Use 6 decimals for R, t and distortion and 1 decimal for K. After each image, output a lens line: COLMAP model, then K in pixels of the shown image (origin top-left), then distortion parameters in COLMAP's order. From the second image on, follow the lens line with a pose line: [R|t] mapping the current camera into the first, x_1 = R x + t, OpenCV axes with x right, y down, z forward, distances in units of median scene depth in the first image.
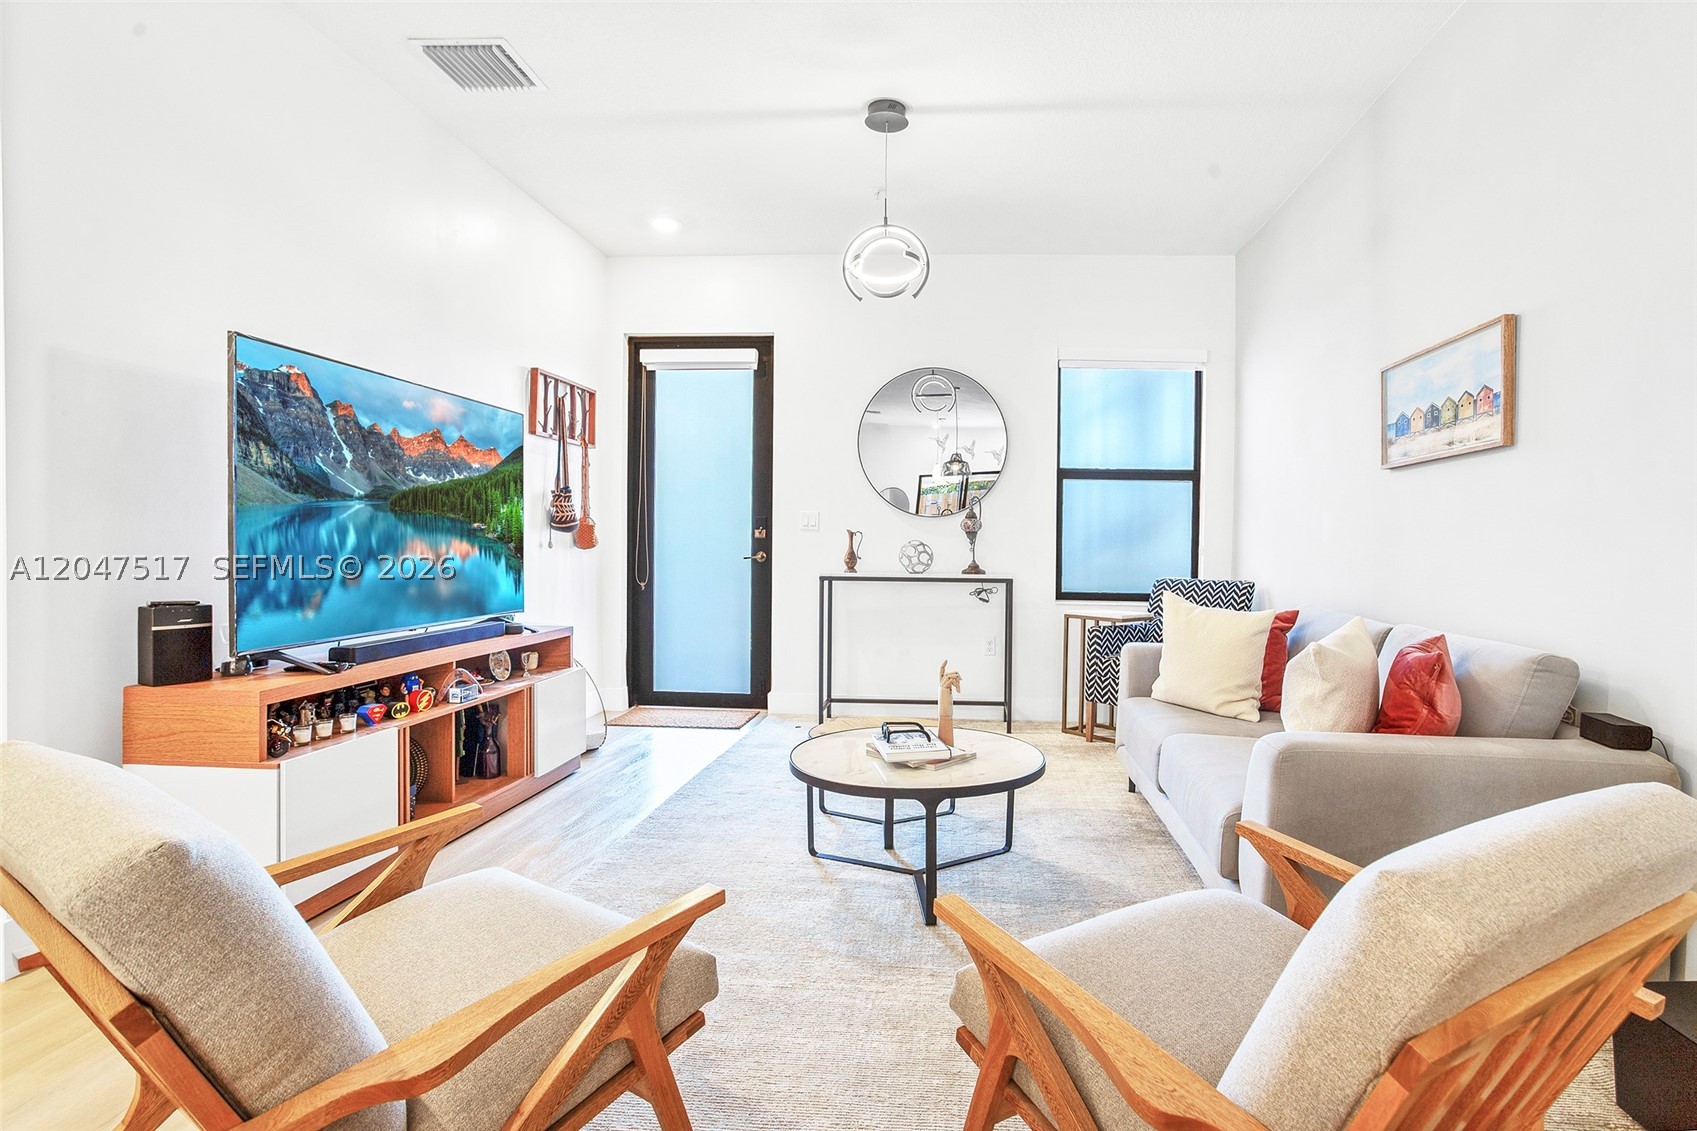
lens RADIAL K [[894.2, 0, 857.6], [0, 894.2, 548.0], [0, 0, 1]] dist [-0.038437, 0.006769]
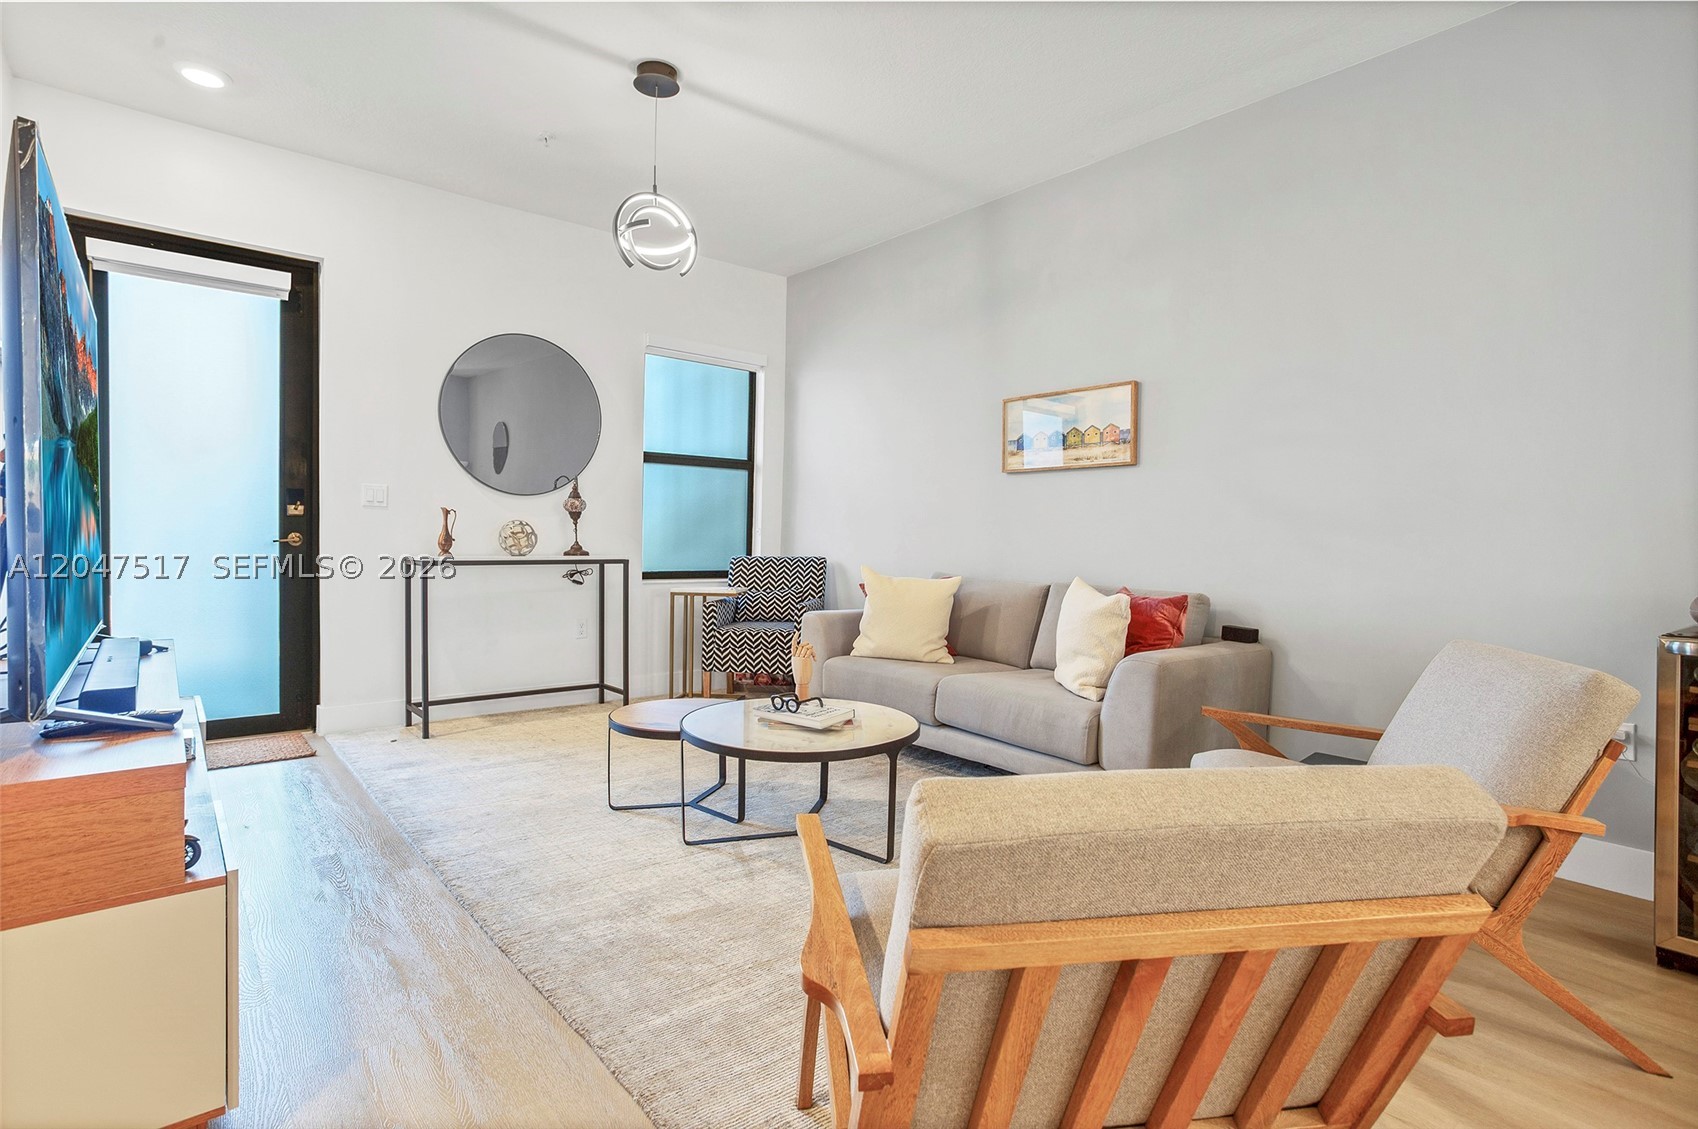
lens RADIAL K [[894.7, 0, 845.5], [0, 894.7, 559.4], [0, 0, 1]] dist [-0.038437, 0.006769]
pose [[0.705947, -0.022036, 0.707922, -0.359245], [-0.003262, 0.999404, 0.034363, -0.000550], [-0.708258, -0.026568, 0.705454, 0.116184]]
